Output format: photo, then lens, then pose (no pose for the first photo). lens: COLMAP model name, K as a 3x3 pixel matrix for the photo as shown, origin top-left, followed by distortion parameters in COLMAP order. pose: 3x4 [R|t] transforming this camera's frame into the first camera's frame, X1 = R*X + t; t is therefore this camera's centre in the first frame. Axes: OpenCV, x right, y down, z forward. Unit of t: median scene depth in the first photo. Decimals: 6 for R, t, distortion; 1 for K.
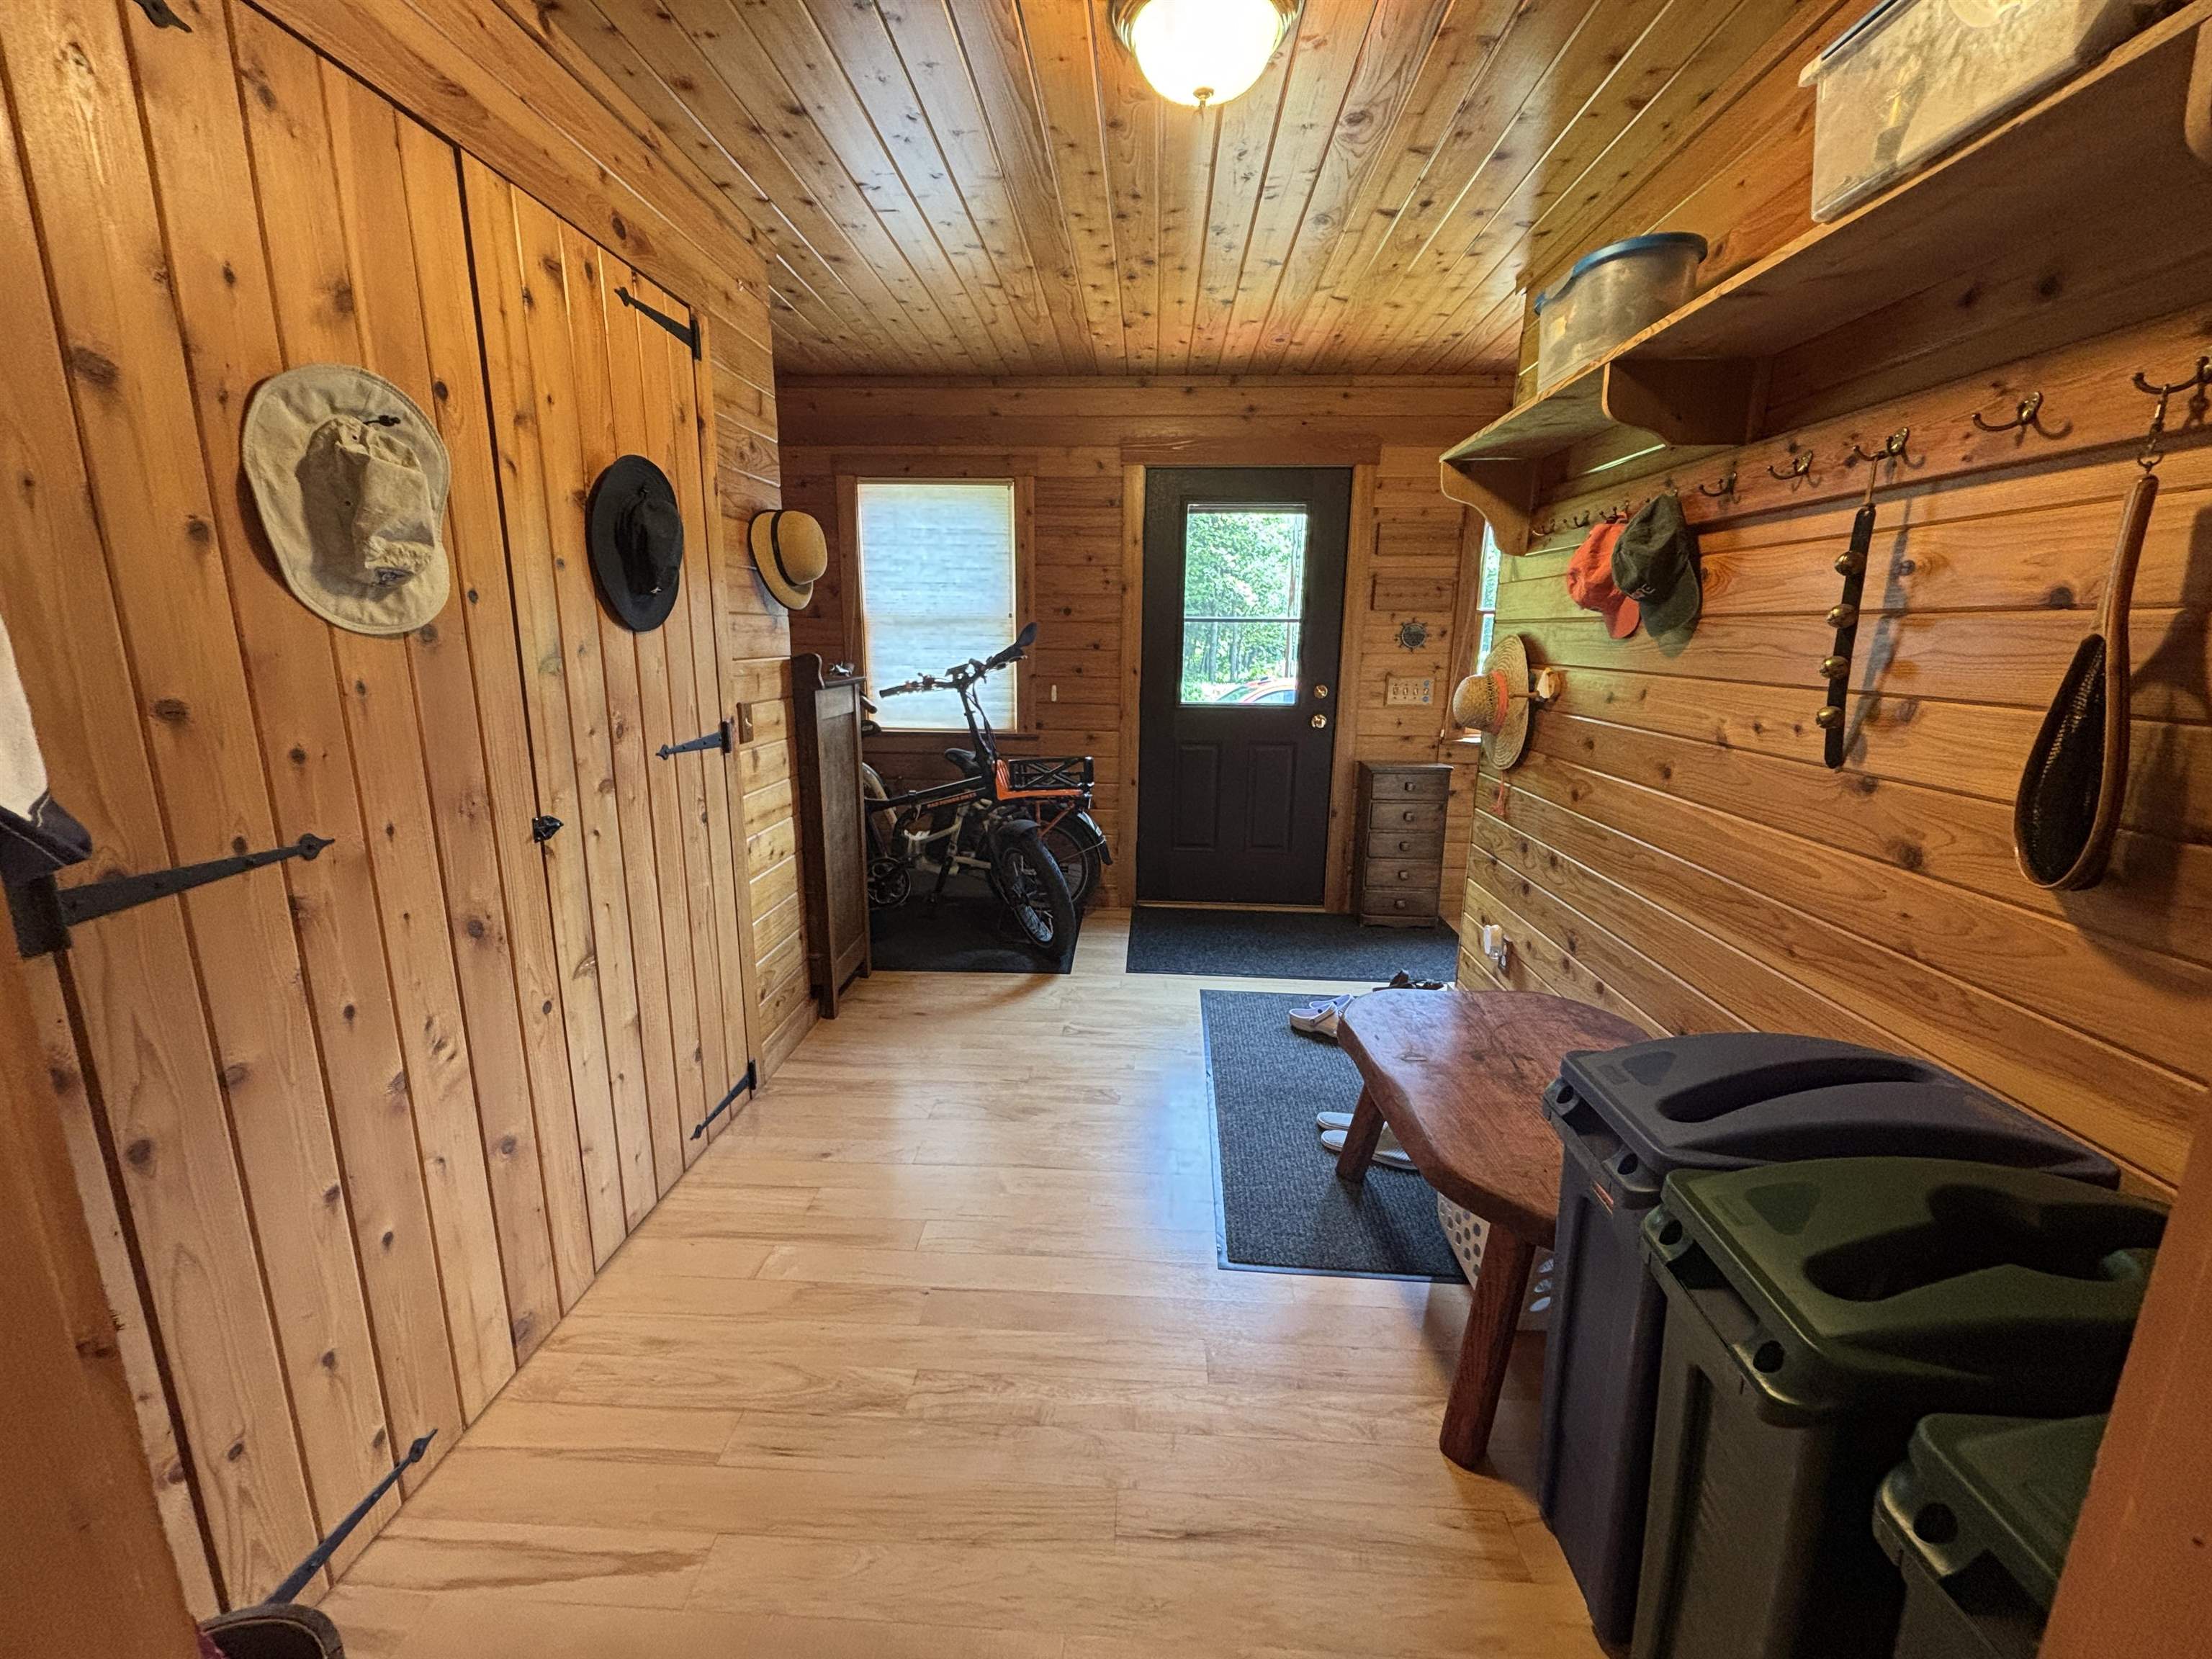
lens RADIAL K [[905.6, 0, 1108.9], [0, 905.6, 821.6], [0, 0, 1]] dist [0.000149, -0.001291]
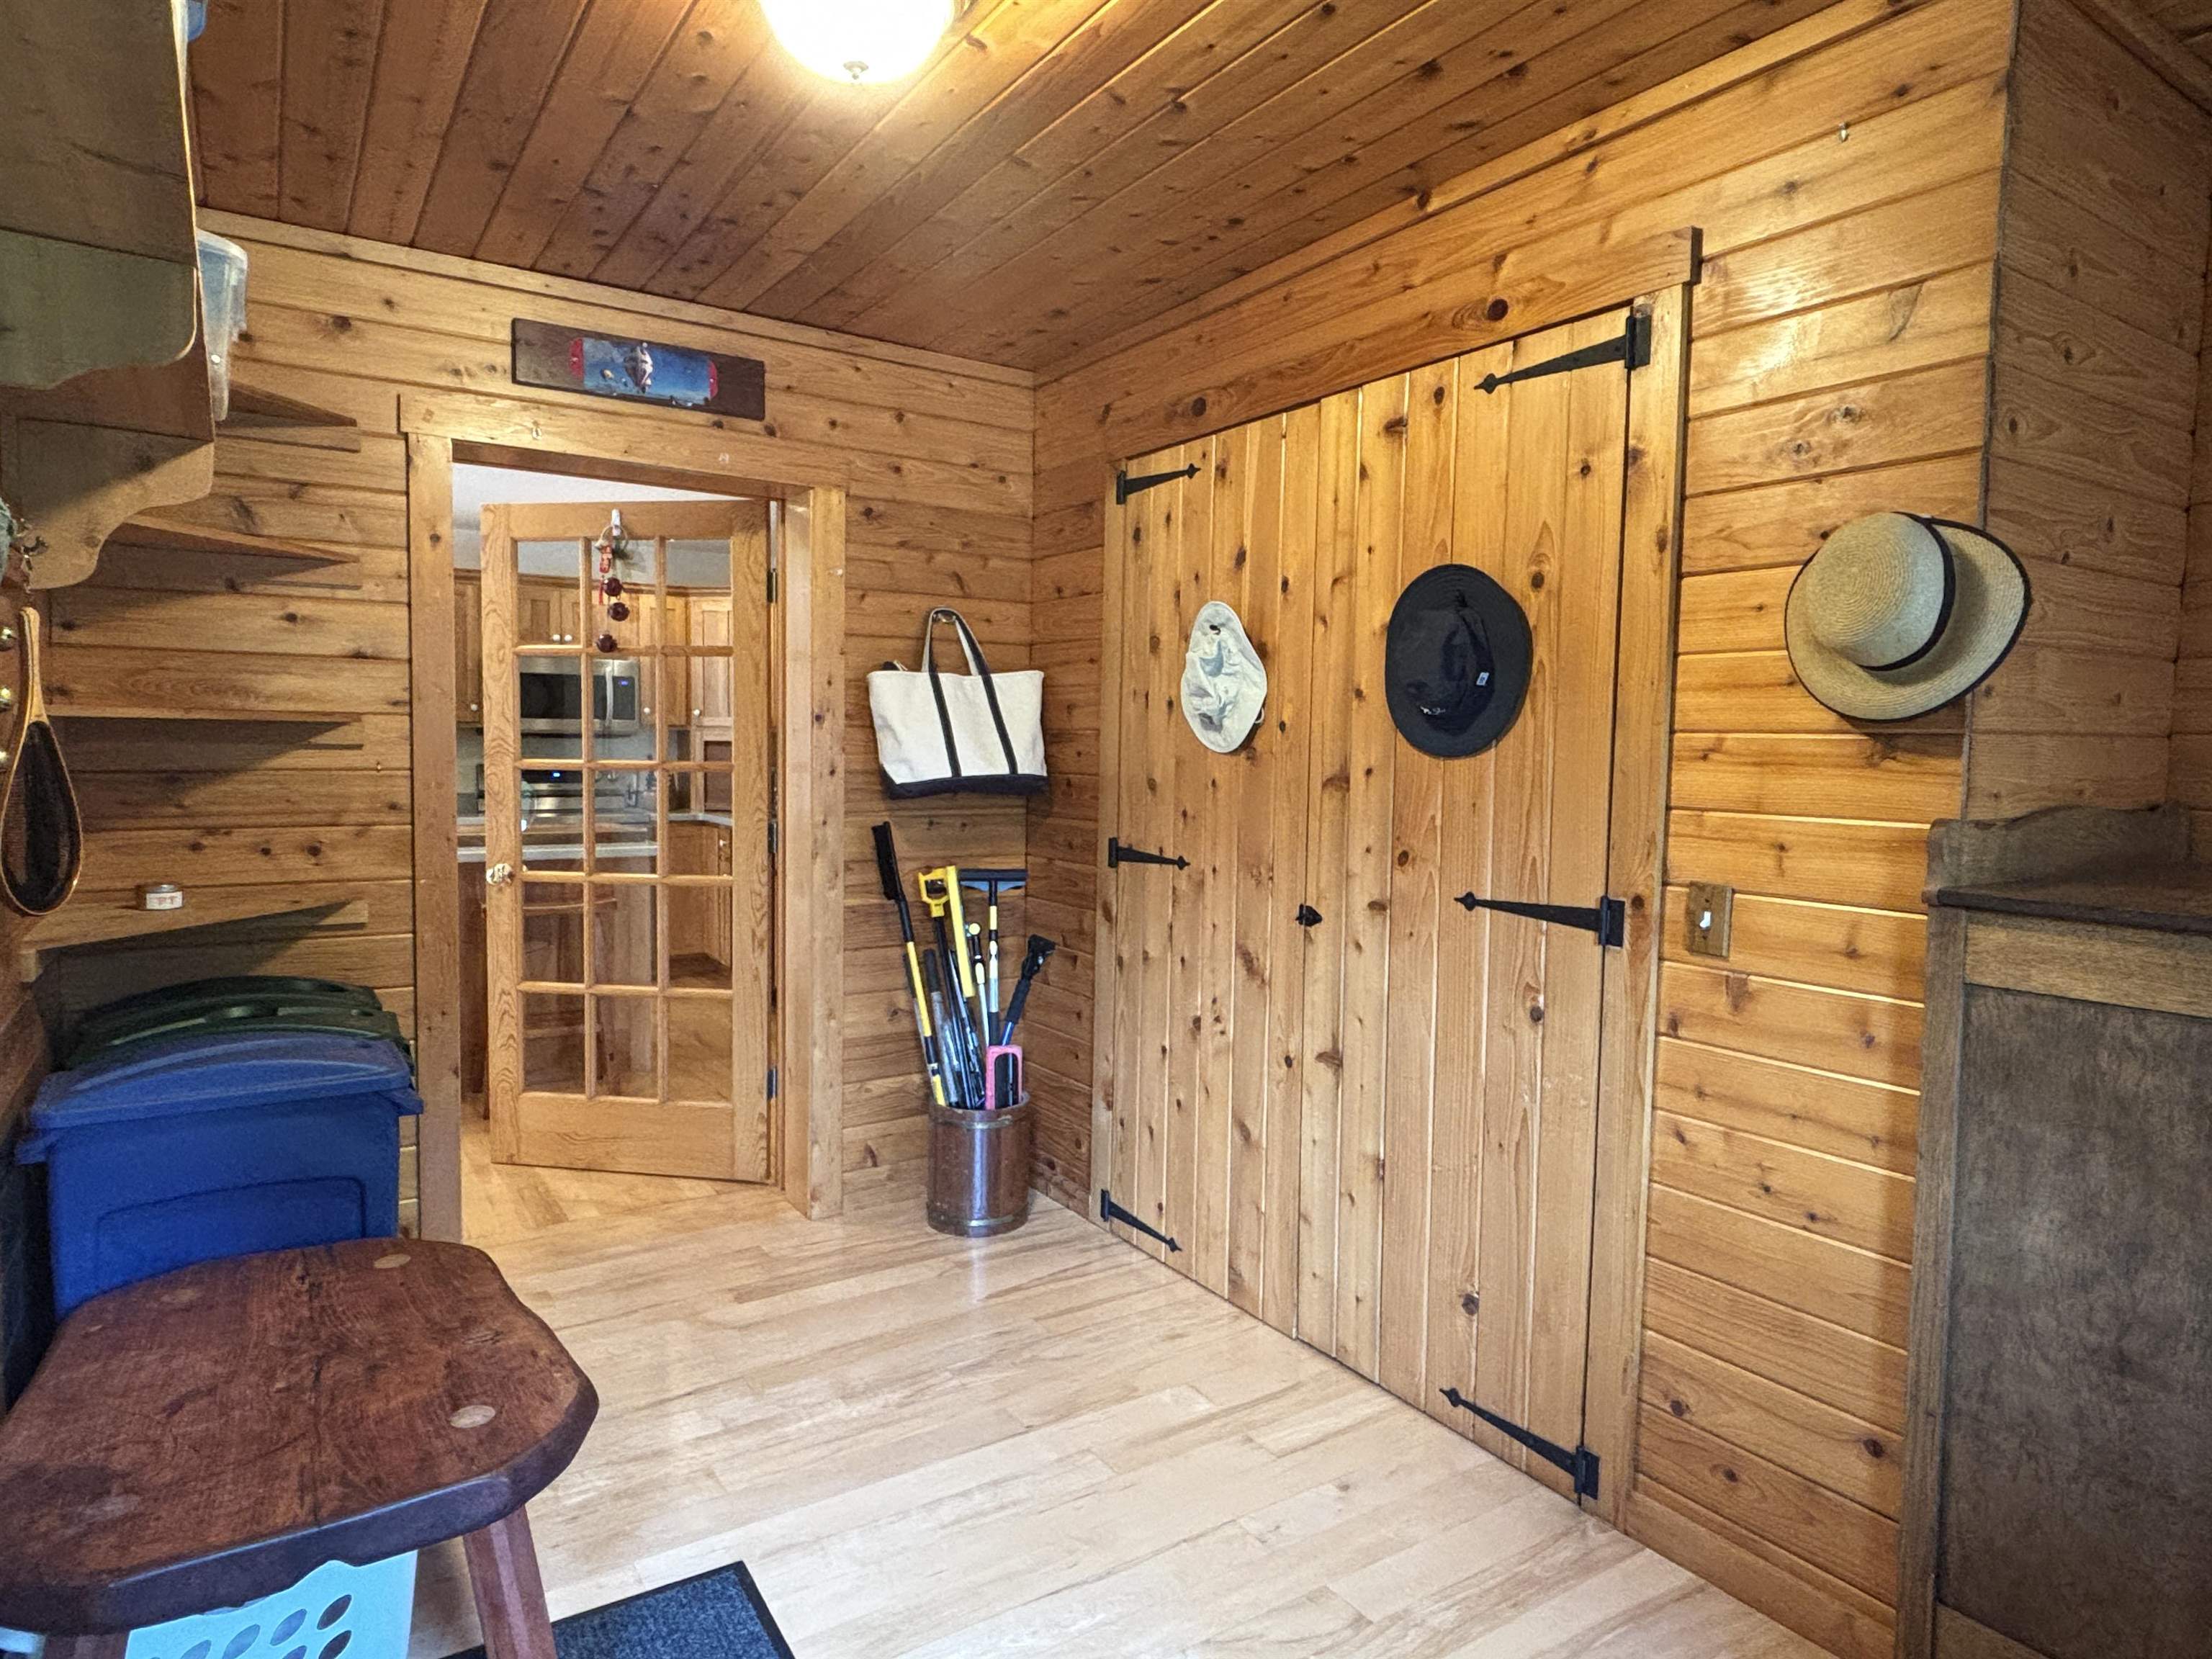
lens RADIAL K [[1305.3, 0, 1114.0], [0, 1305.3, 826.9], [0, 0, 1]] dist [0.018872, -0.000529]
pose [[-0.804551, 0.010922, -0.593783, 0.595145], [-0.150517, 0.963436, 0.221666, -0.447888], [0.574493, 0.267716, -0.773490, 2.159848]]
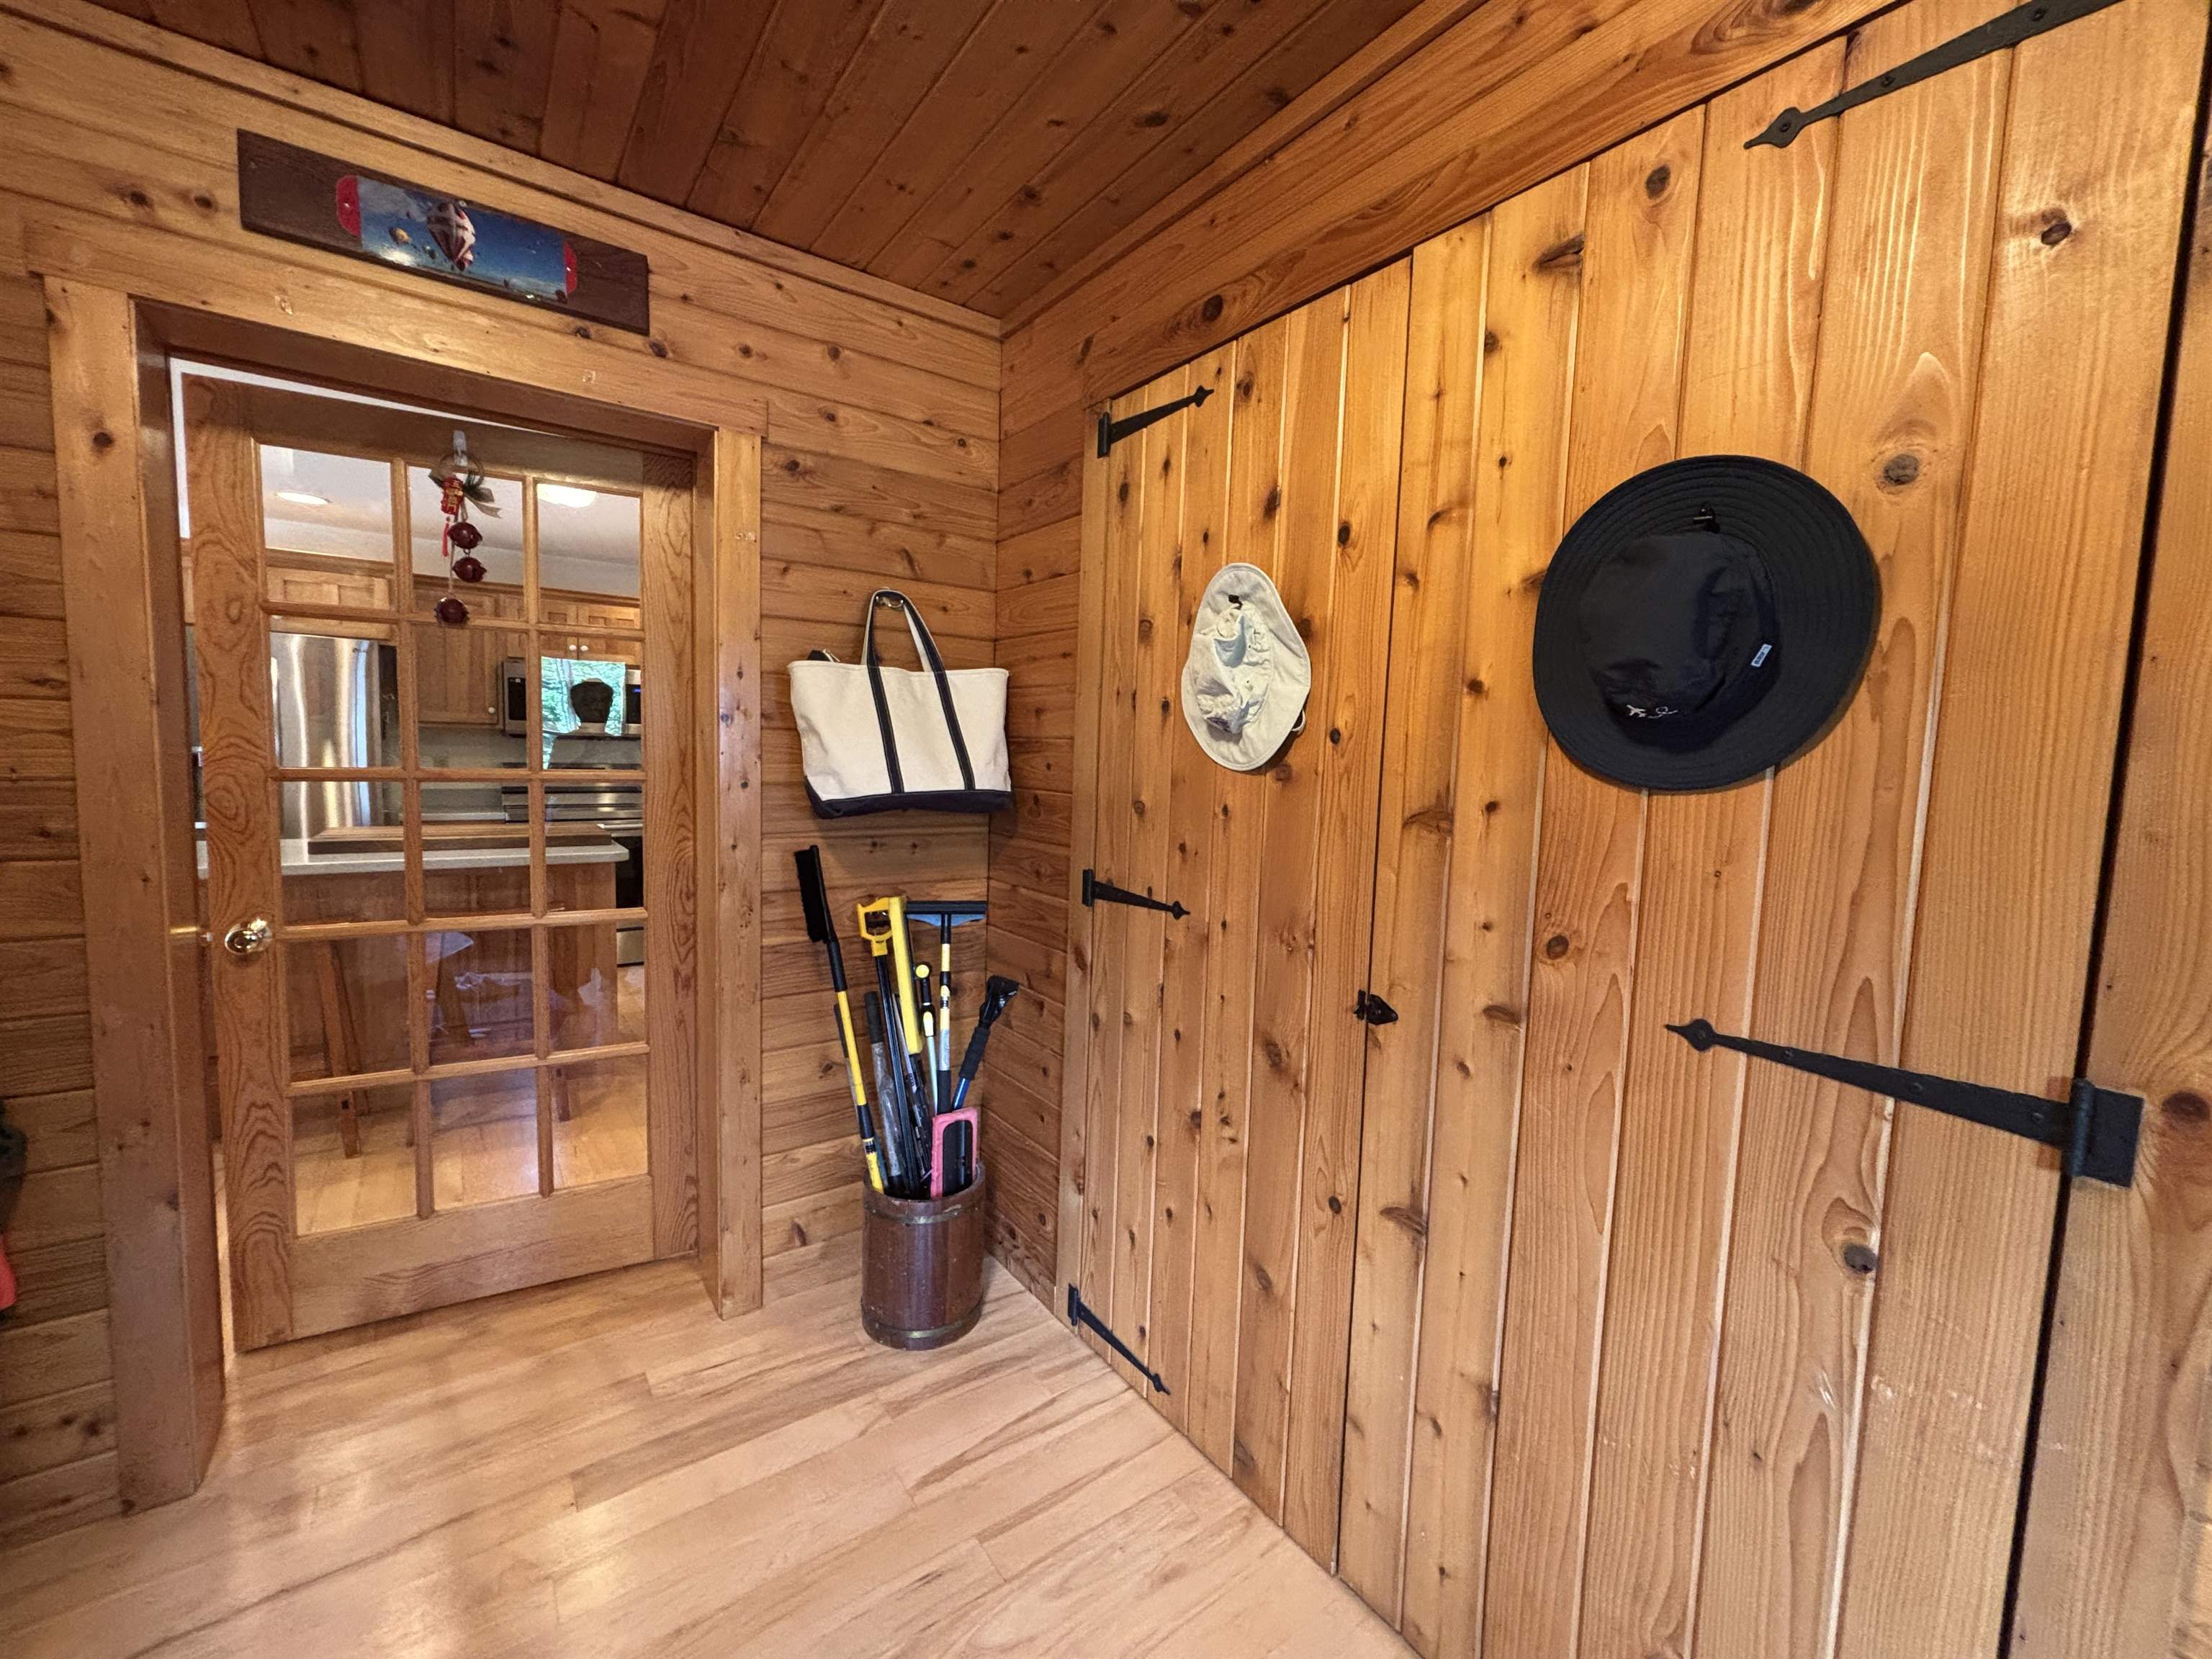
lens RADIAL K [[905.6, 0, 1119.9], [0, 905.6, 829.0], [0, 0, 1]] dist [0.000149, -0.001291]
pose [[-0.775042, 0.015208, -0.631727, 0.073407], [-0.173130, 0.956347, 0.235430, -0.305966], [0.607730, 0.291839, -0.738576, 1.433735]]
